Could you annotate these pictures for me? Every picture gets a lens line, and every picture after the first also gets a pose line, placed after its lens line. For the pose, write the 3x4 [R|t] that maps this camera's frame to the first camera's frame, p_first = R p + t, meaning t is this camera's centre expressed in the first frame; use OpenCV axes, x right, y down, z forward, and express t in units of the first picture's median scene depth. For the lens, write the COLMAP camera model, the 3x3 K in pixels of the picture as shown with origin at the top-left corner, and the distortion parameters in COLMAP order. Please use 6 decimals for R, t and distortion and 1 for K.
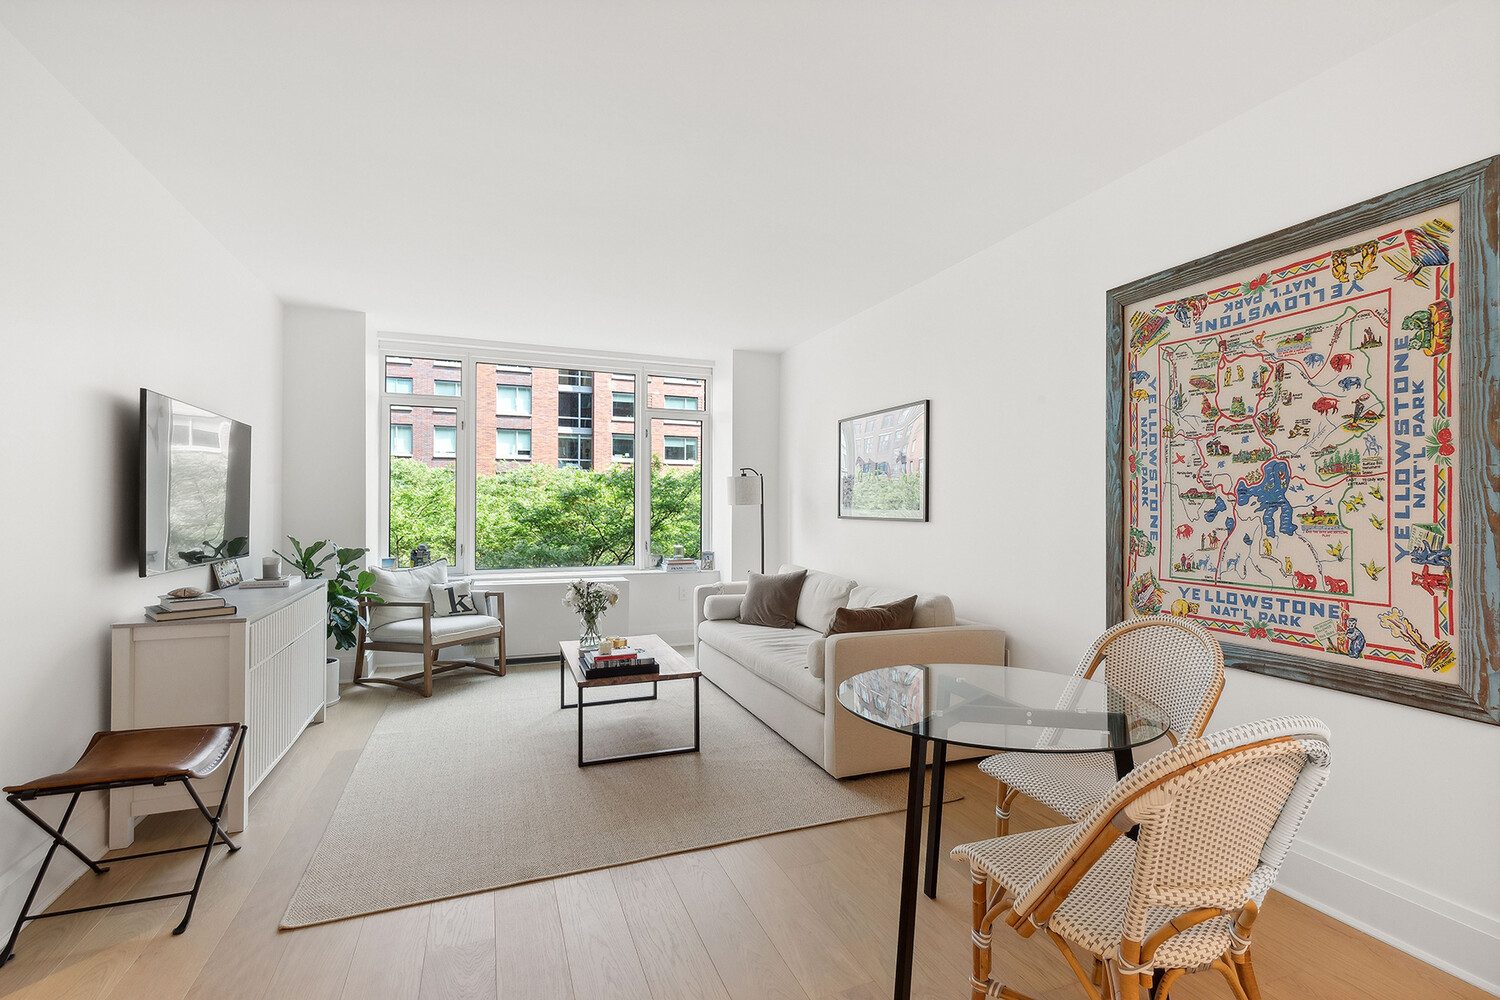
lens RADIAL K [[691.3, 0, 750.0], [0, 691.3, 500.0], [0, 0, 1]] dist [0.000180, -0.000101]
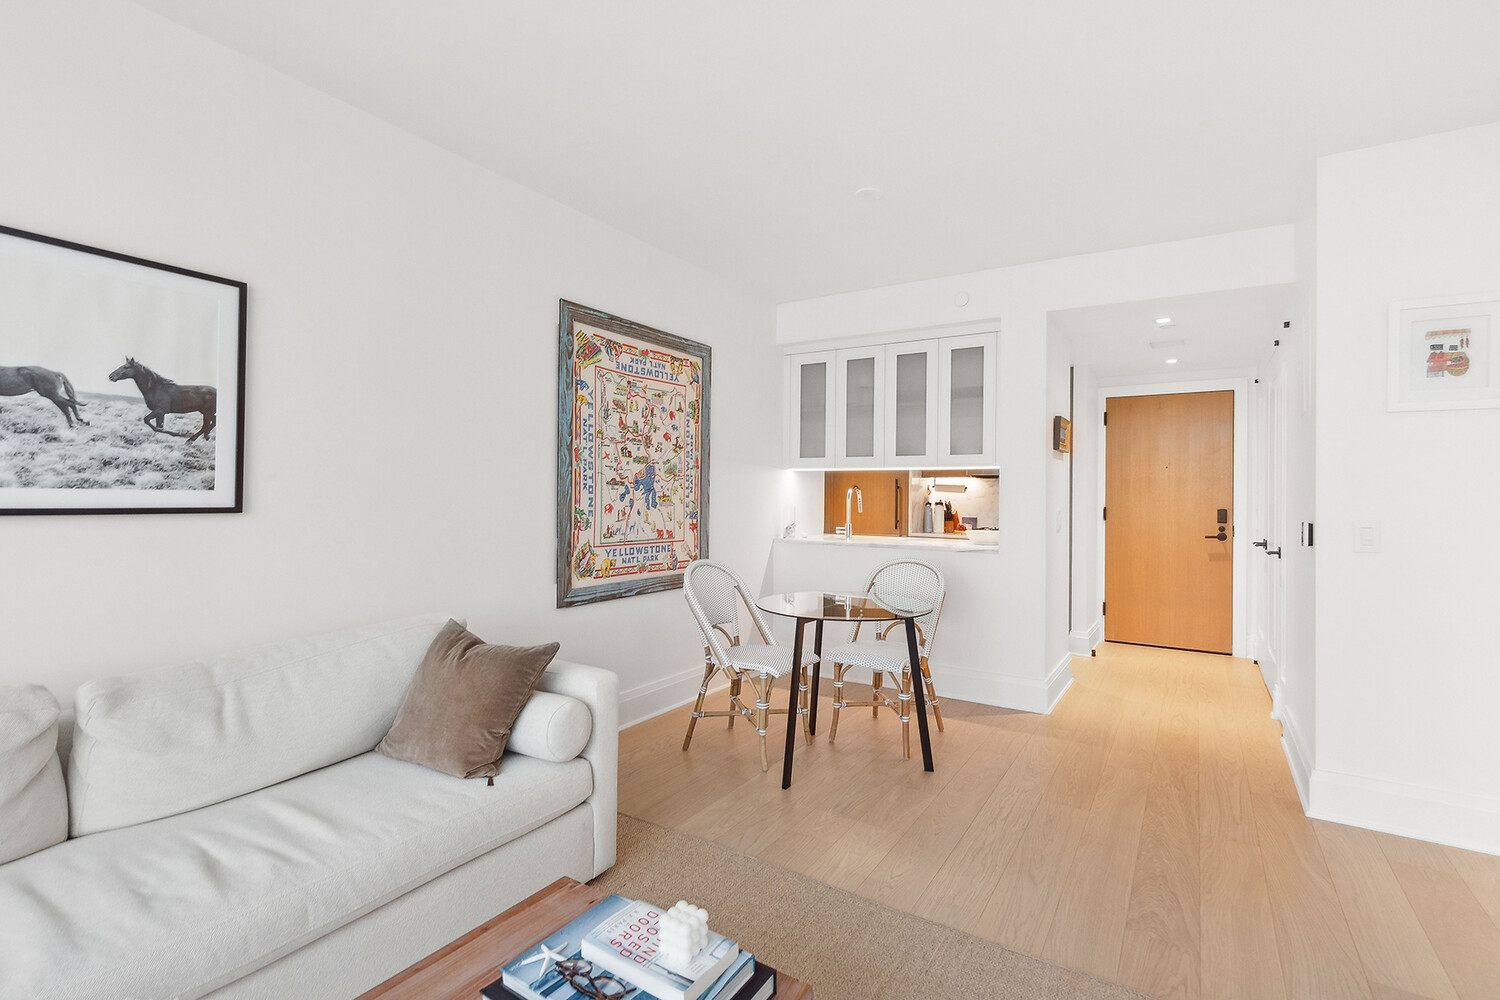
lens RADIAL K [[691.3, 0, 750.0], [0, 691.3, 500.0], [0, 0, 1]] dist [0.000180, -0.000101]
pose [[-0.594629, -0.011489, 0.803918, -0.697251], [-0.019507, 0.999810, -0.000140, 0.024097], [-0.803763, -0.015765, -0.594740, 1.716935]]
